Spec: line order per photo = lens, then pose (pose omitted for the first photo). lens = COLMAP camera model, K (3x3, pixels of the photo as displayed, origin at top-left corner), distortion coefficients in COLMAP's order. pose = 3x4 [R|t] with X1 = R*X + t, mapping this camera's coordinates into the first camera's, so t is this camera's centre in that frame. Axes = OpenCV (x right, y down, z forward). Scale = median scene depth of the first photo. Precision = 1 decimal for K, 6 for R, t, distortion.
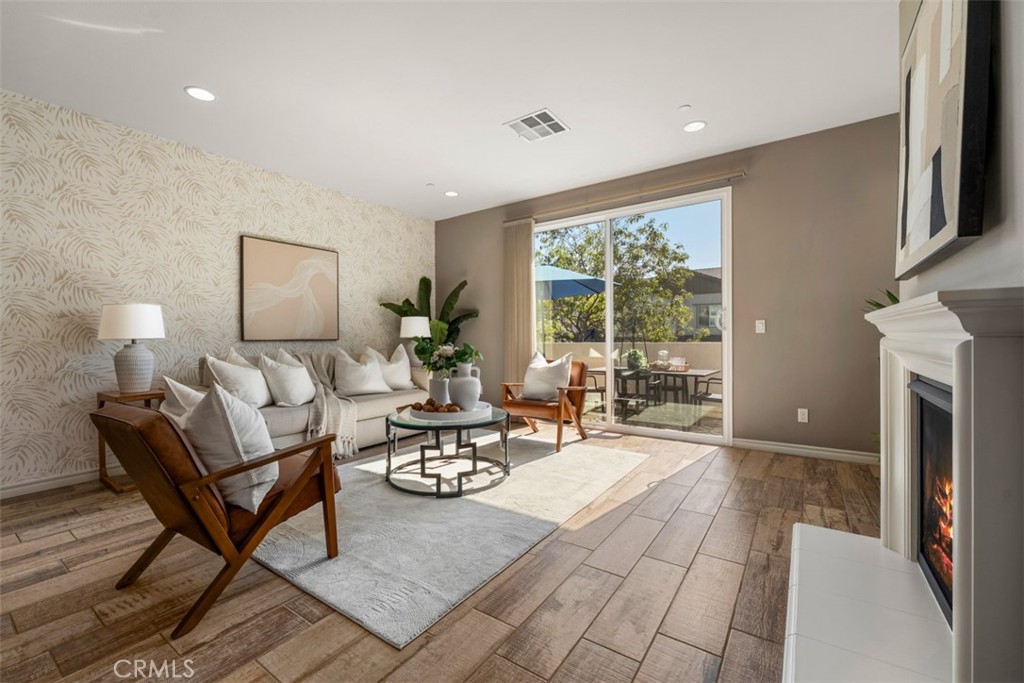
lens RADIAL K [[426.0, 0, 505.1], [0, 426.0, 337.8], [0, 0, 1]] dist [0.001031, -0.000223]
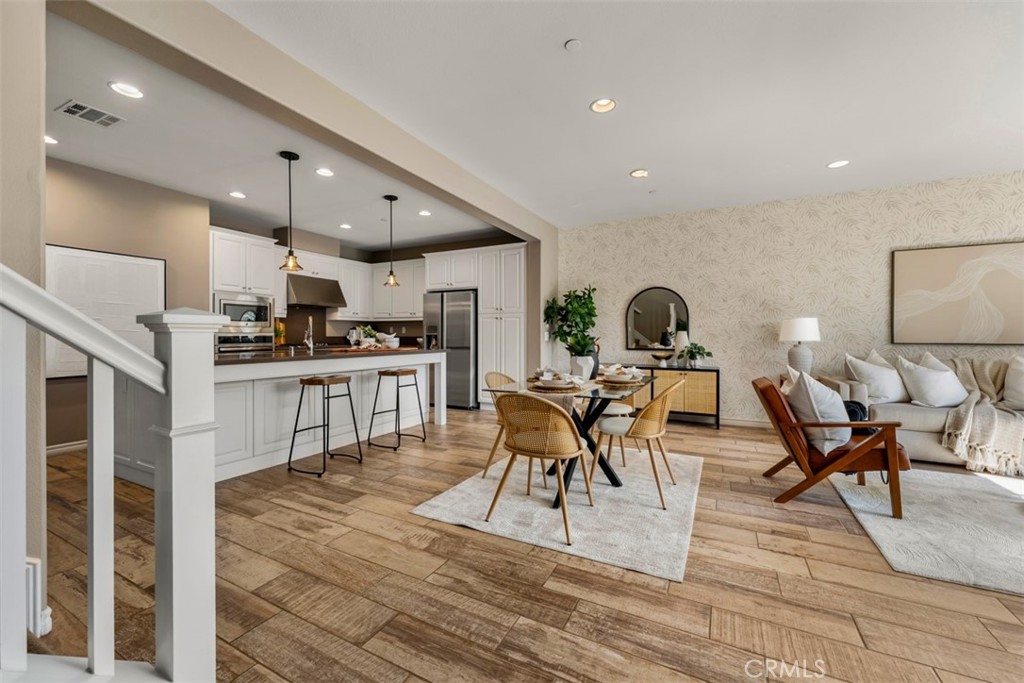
lens RADIAL K [[408.4, 0, 512.7], [0, 408.4, 335.5], [0, 0, 1]] dist [-0.000286, -0.001202]
pose [[0.141017, 0.009680, -0.989960, 0.380327], [-0.005175, 0.999946, 0.009041, -0.022706], [0.989994, 0.003848, 0.141060, -0.188054]]
